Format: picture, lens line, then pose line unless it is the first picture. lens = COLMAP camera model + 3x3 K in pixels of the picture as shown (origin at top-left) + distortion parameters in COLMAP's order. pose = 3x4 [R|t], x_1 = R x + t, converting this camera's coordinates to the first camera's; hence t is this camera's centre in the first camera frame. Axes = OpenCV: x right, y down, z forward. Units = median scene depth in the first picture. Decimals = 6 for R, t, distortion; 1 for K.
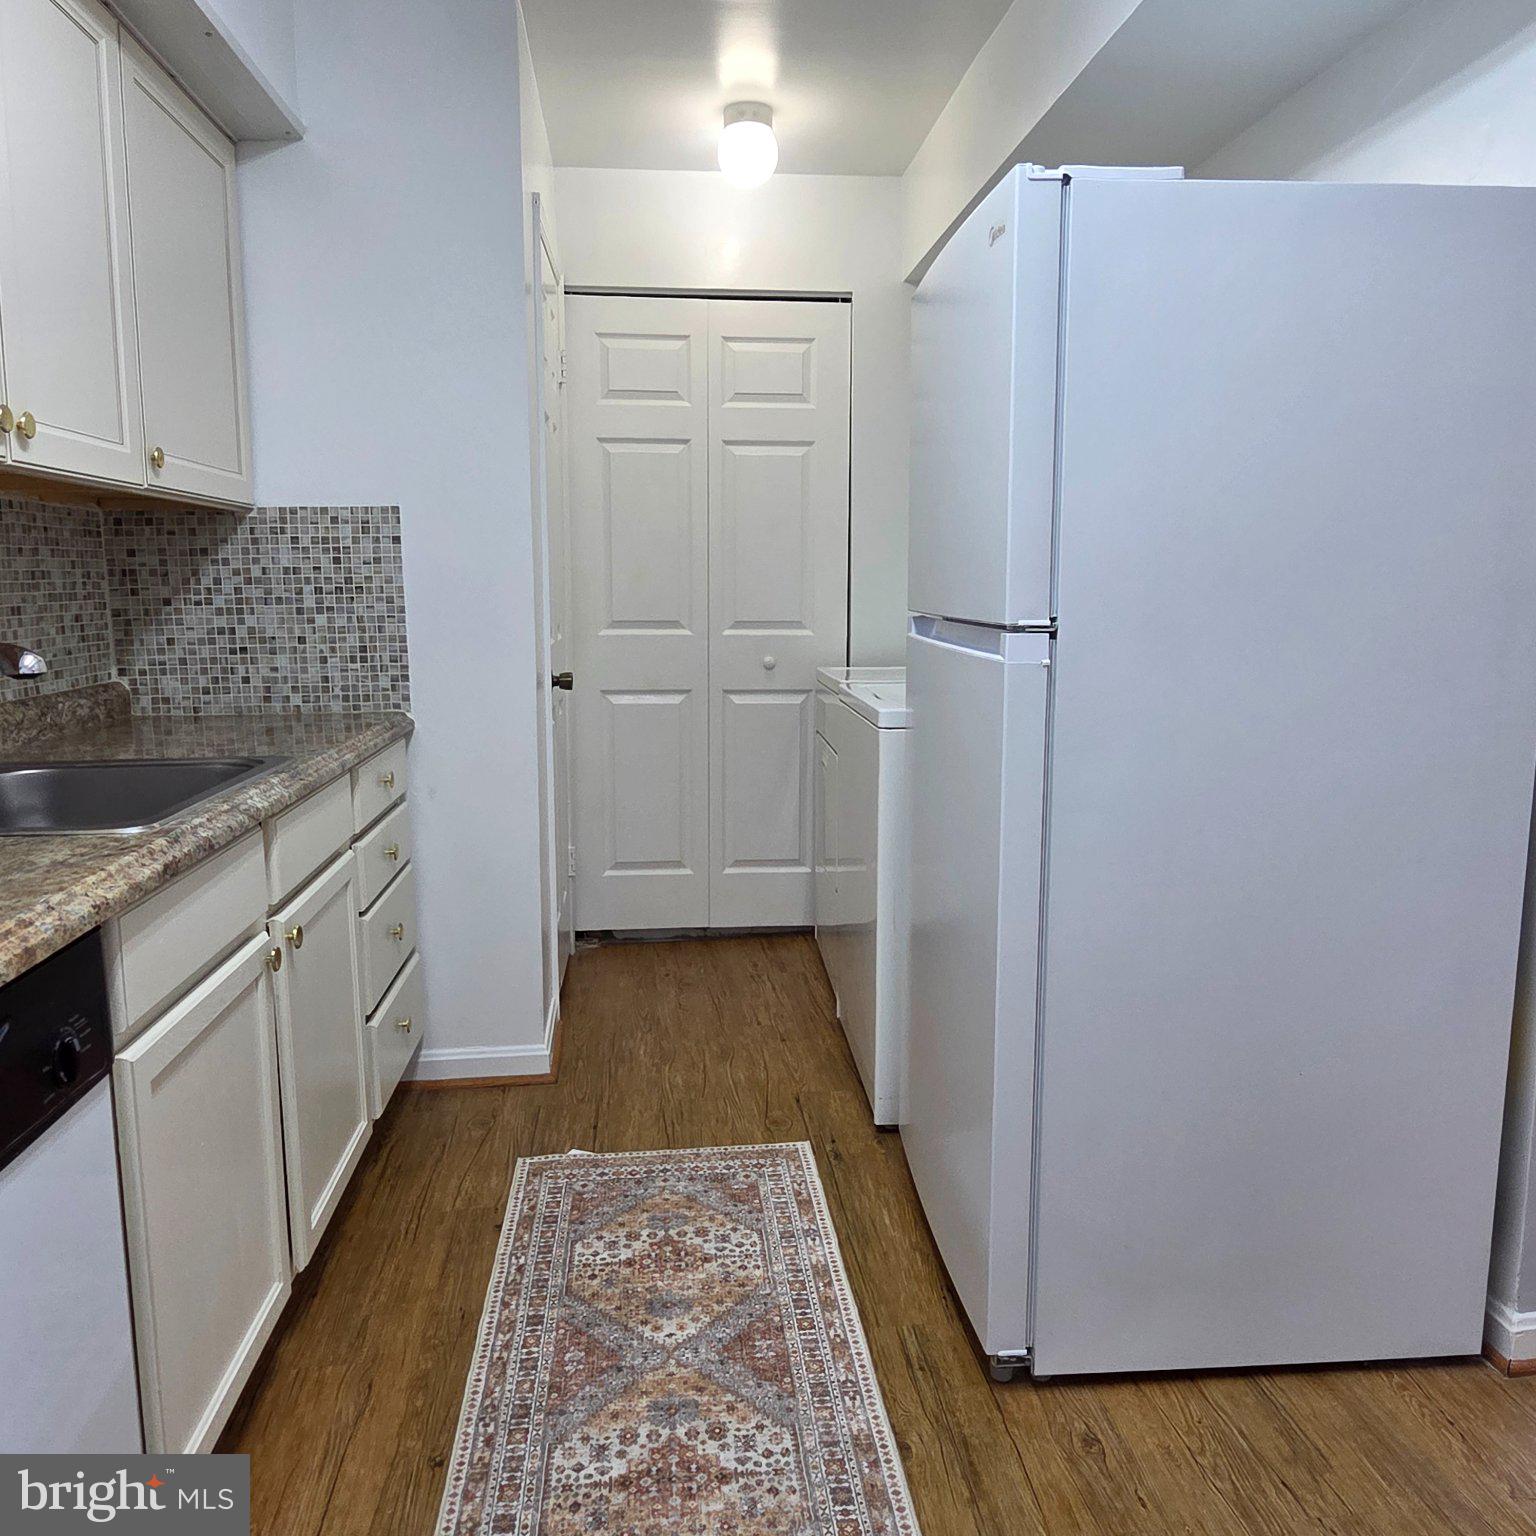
lens RADIAL K [[1236.5, 0, 771.7], [0, 1236.5, 768.5], [0, 0, 1]] dist [0.000847, -0.000519]
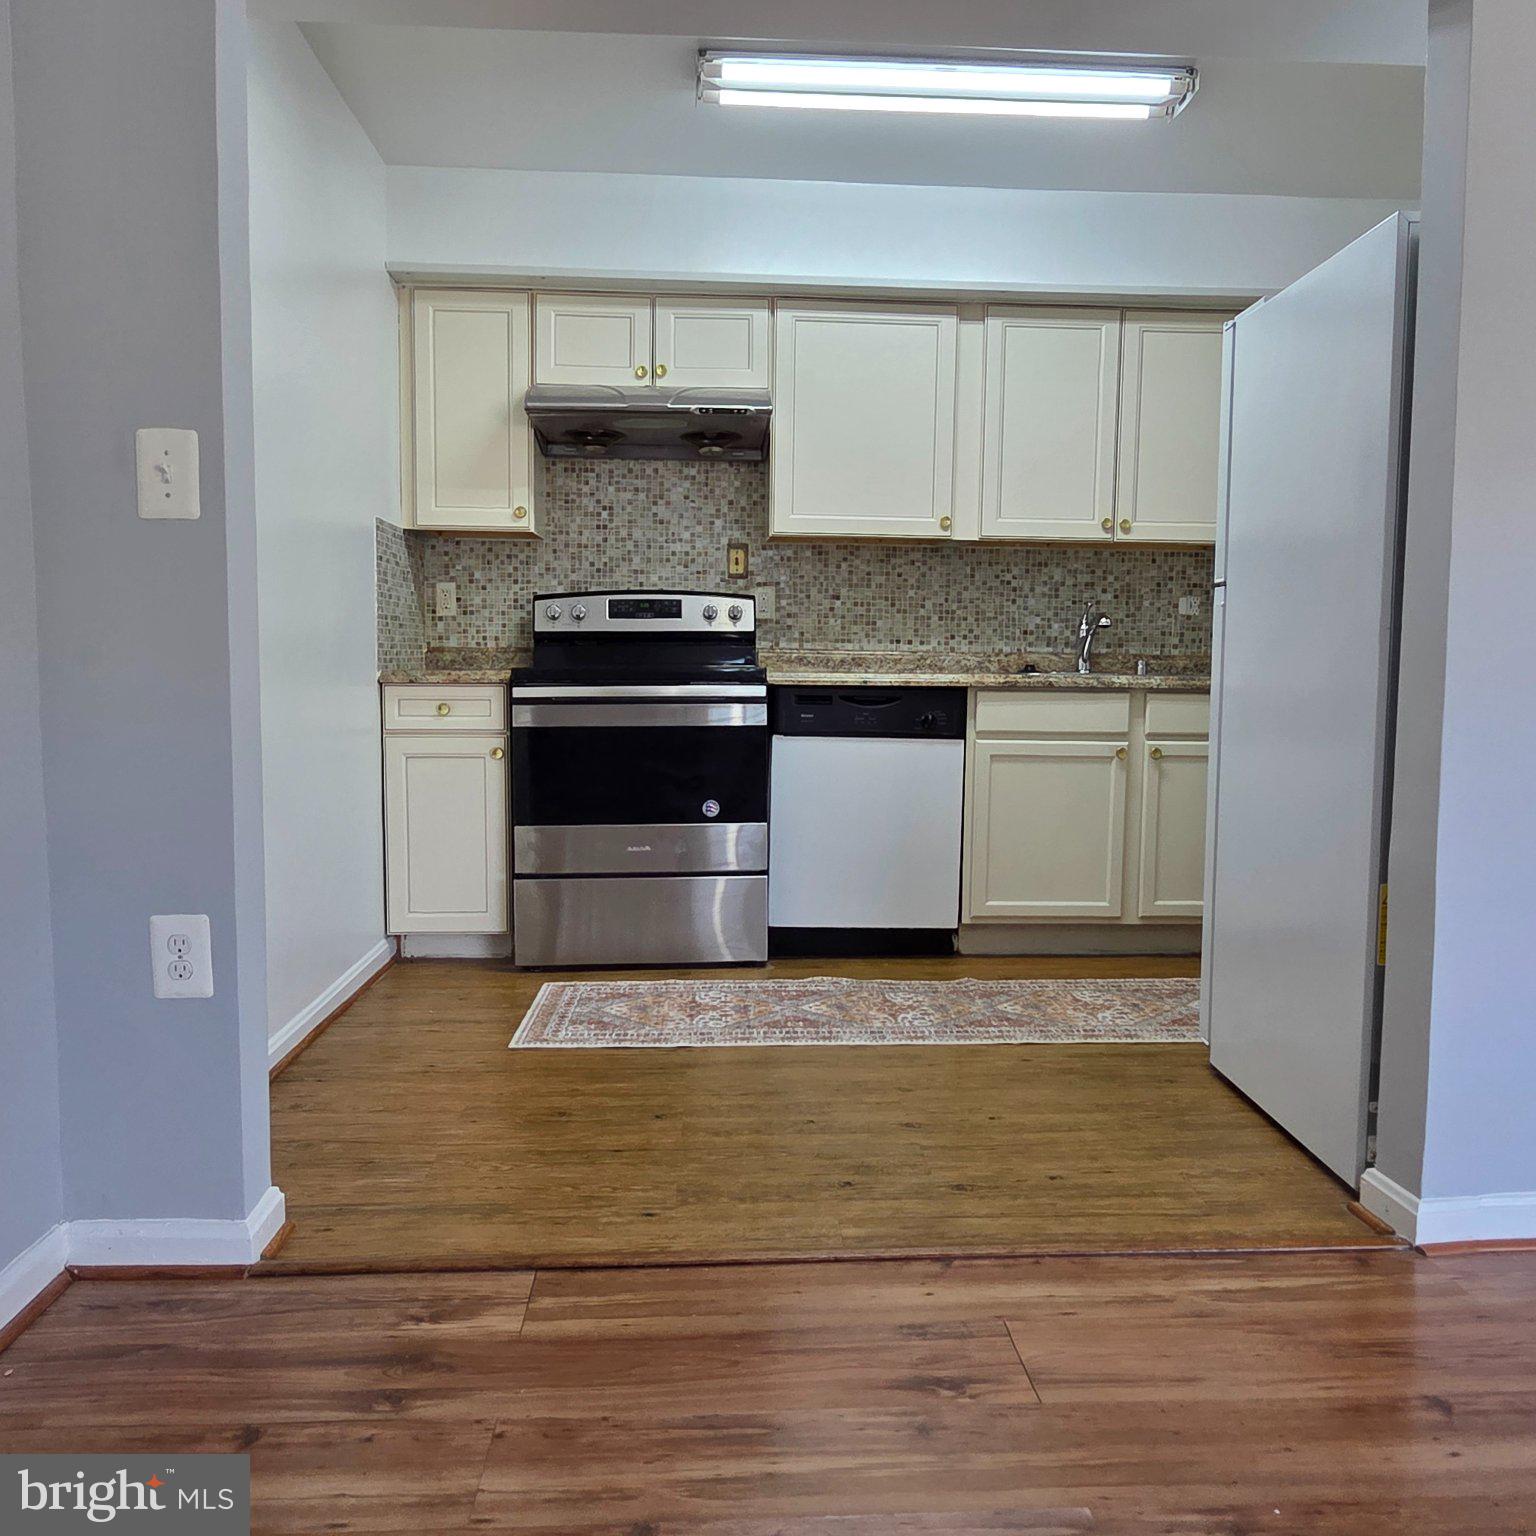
lens RADIAL K [[1236.5, 0, 770.9], [0, 1236.5, 766.3], [0, 0, 1]] dist [0.000847, -0.000519]
pose [[-0.049715, 0.090590, -0.994647, 1.890987], [-0.162839, 0.981818, 0.097560, 0.064257], [0.985399, 0.166817, -0.034060, 0.473791]]
